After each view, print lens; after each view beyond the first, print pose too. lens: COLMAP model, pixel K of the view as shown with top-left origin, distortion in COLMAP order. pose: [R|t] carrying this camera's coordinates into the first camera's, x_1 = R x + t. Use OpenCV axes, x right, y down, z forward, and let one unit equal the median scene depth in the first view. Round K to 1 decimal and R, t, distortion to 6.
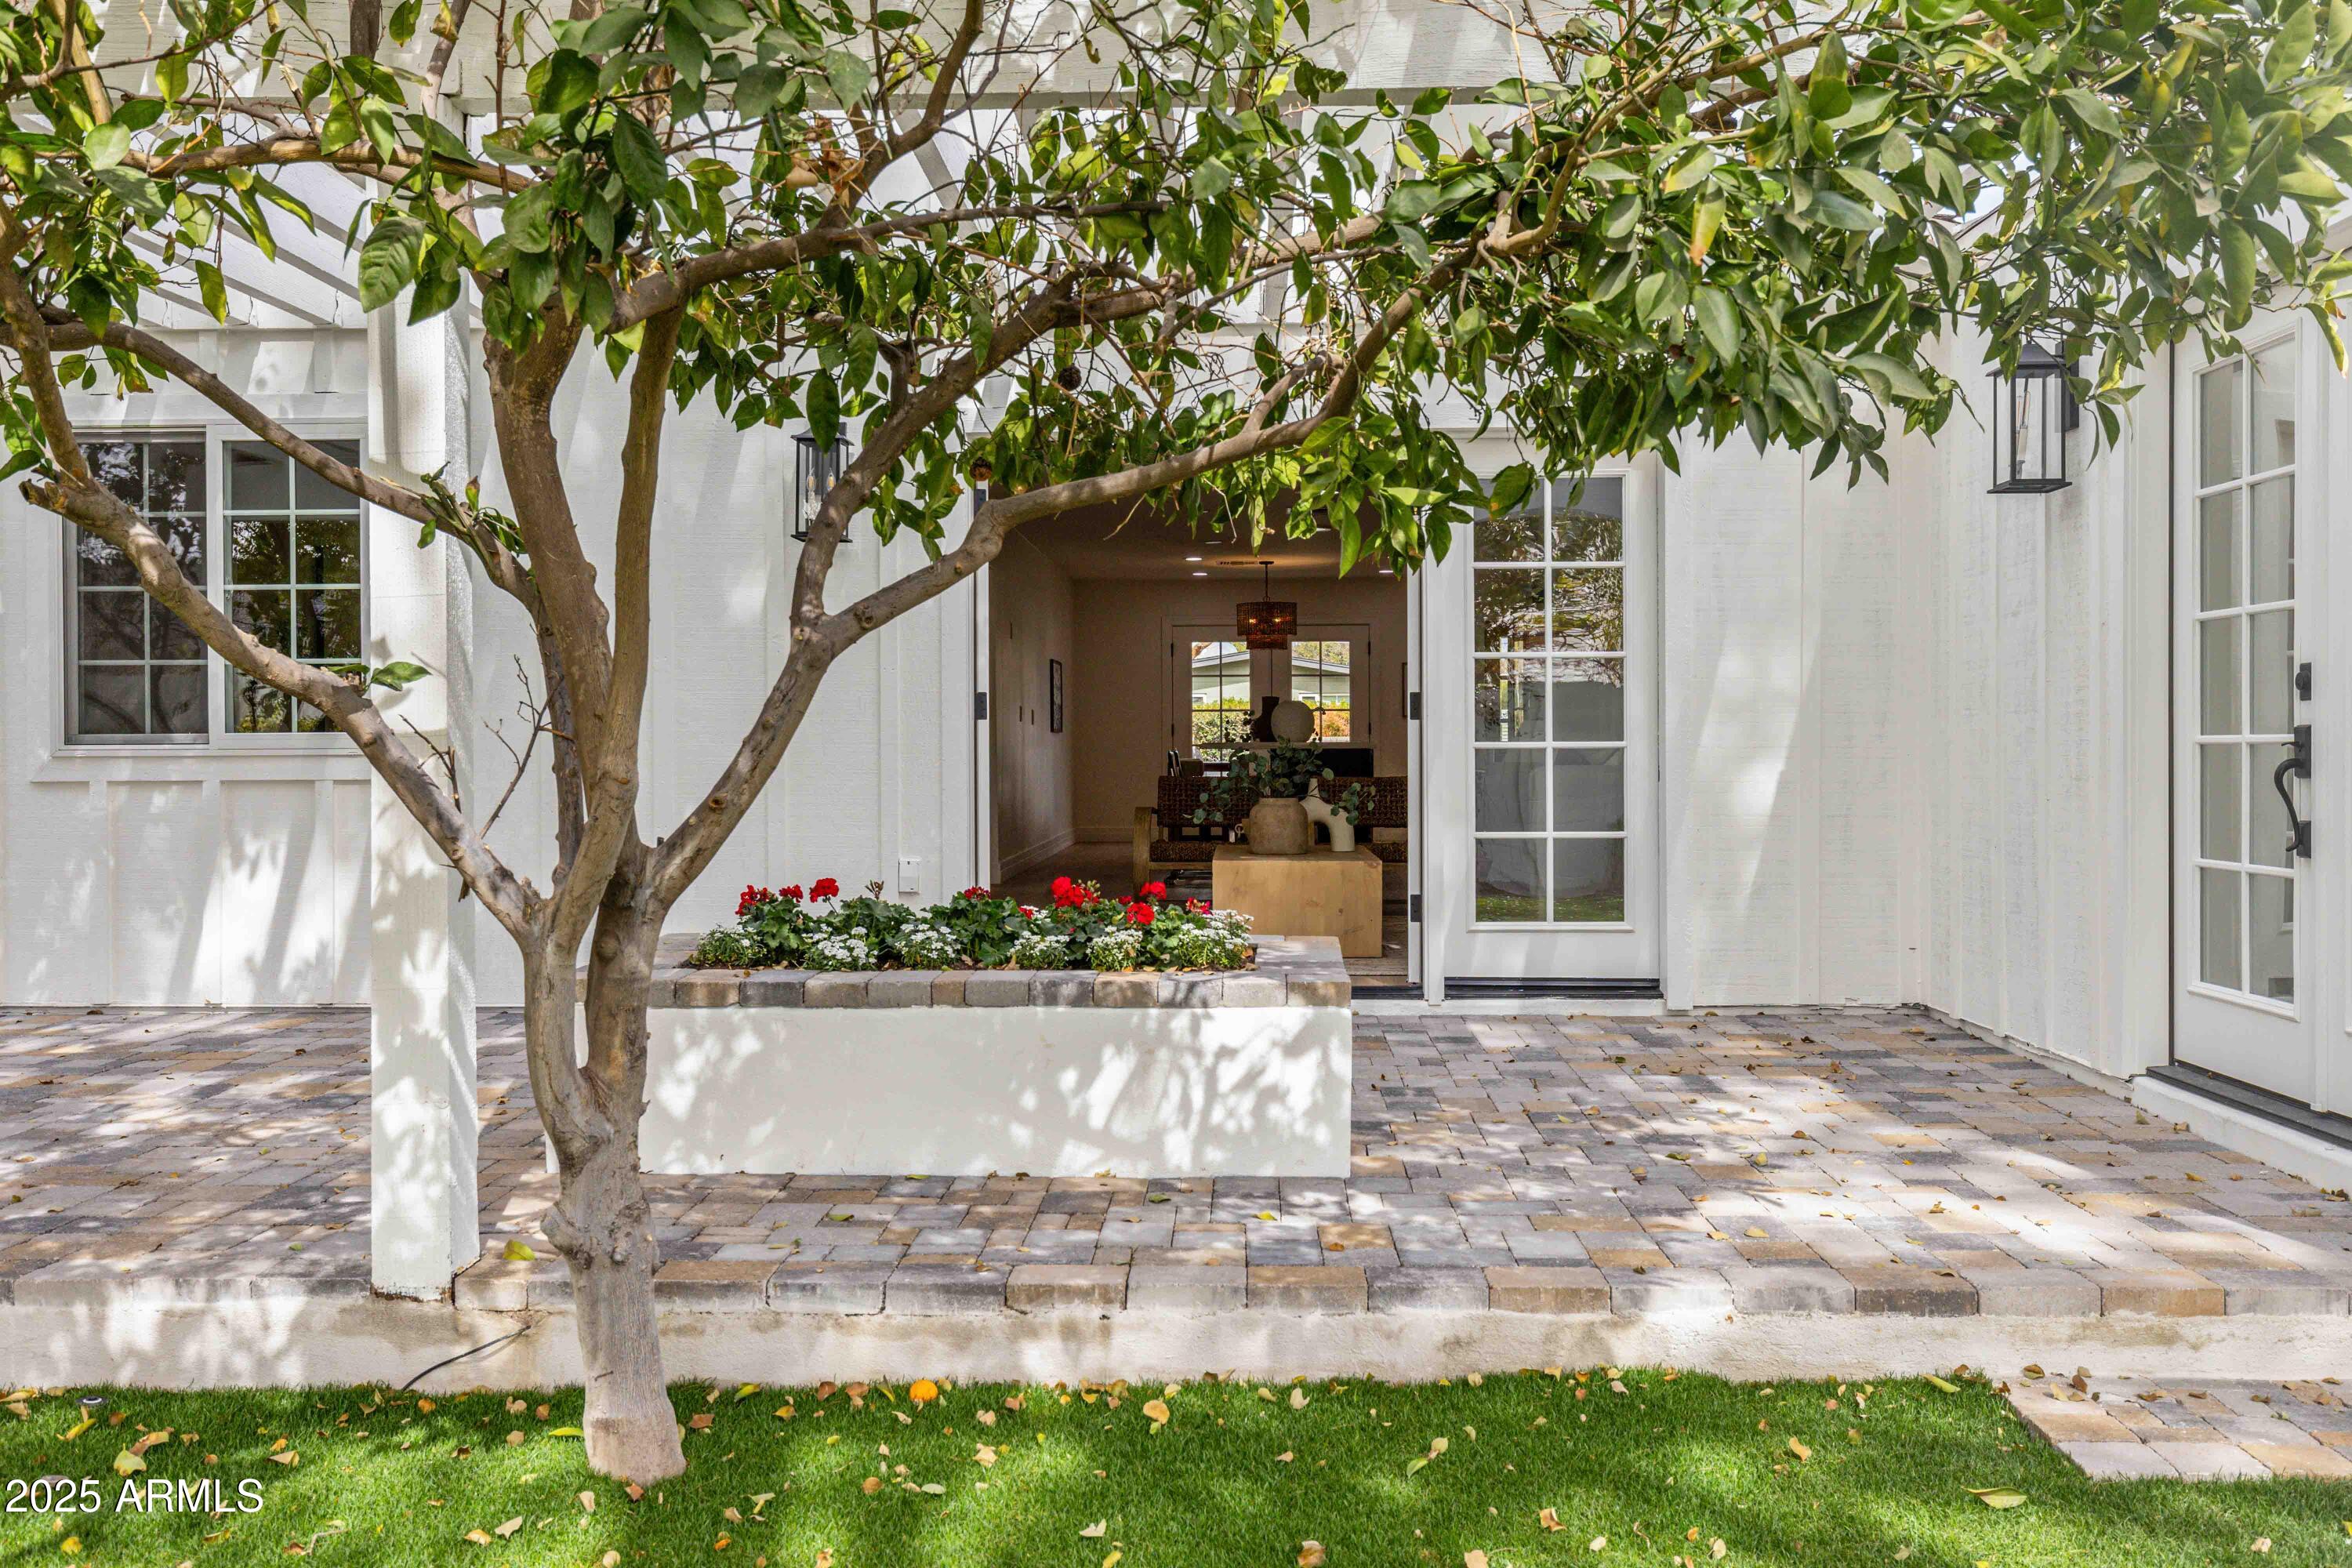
lens RADIAL K [[2101.7, 0, 1179.7], [0, 2101.7, 784.6], [0, 0, 1]] dist [0.002649, 0.001206]
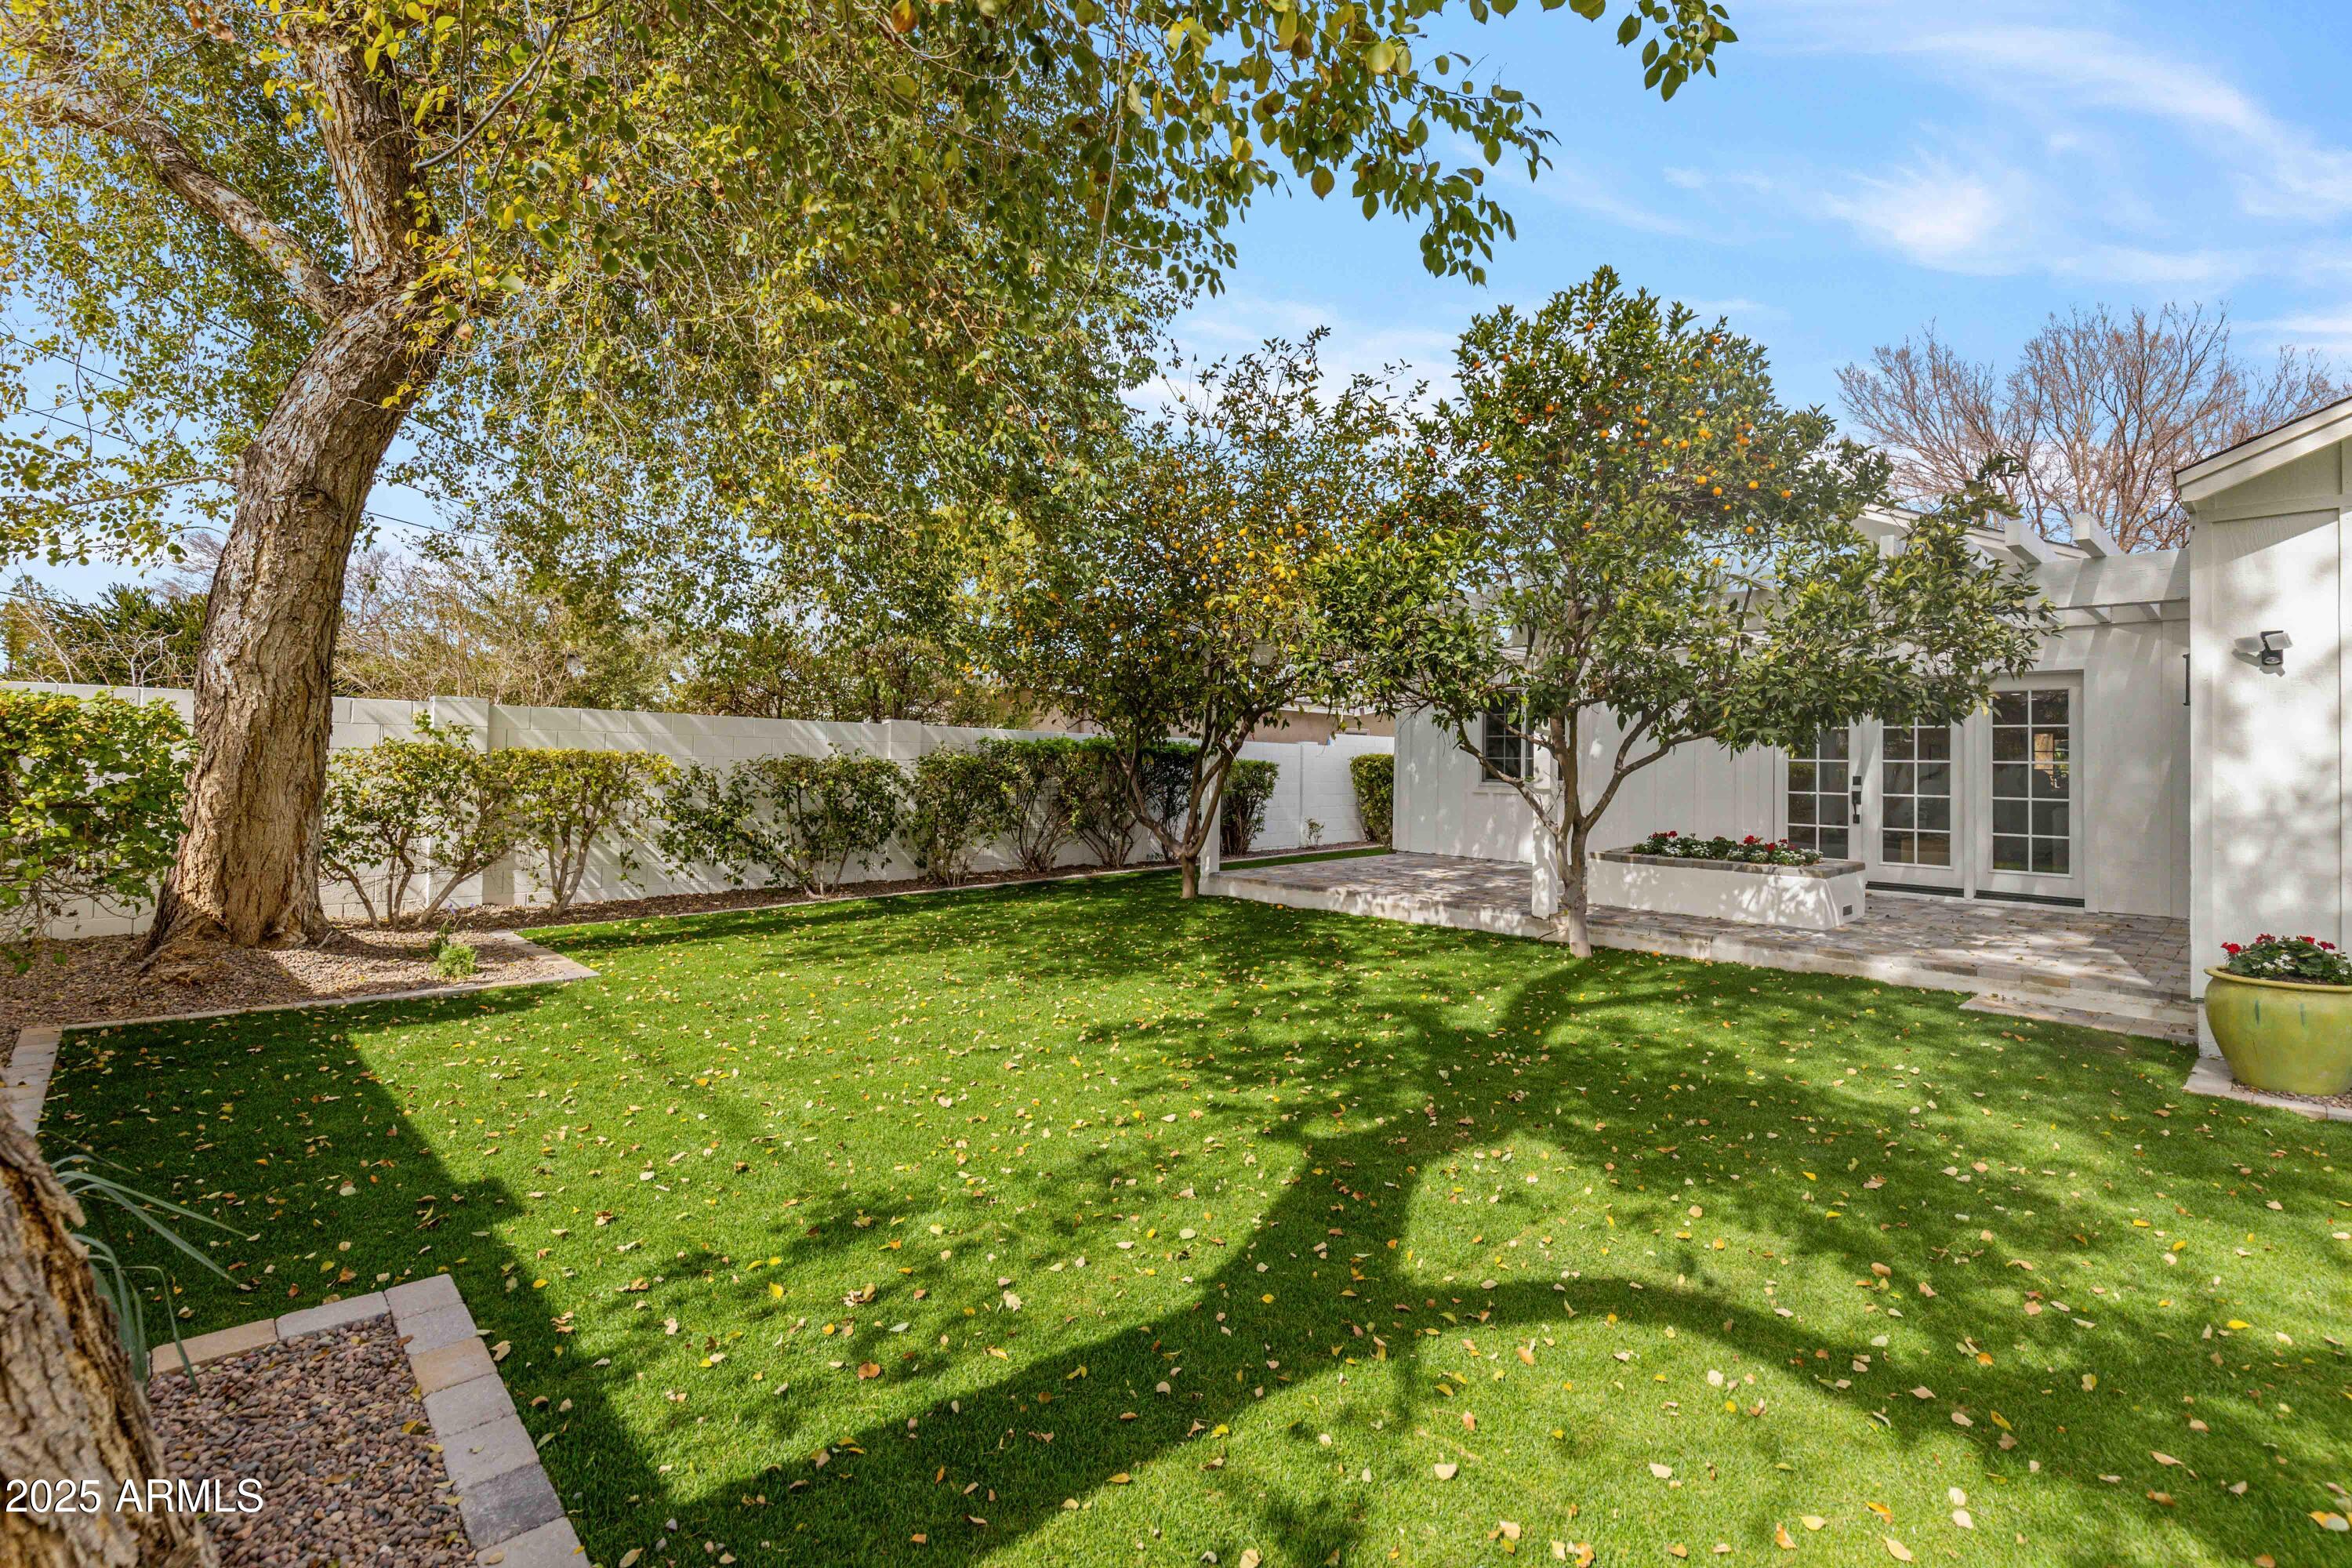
lens RADIAL K [[1063.7, 0, 1181.4], [0, 1063.7, 779.9], [0, 0, 1]] dist [-0.003050, -0.000128]
pose [[0.691527, 0.025168, -0.721912, 0.578471], [-0.032404, 0.999468, 0.003805, -0.022547], [0.721624, 0.020762, 0.691974, -0.883597]]
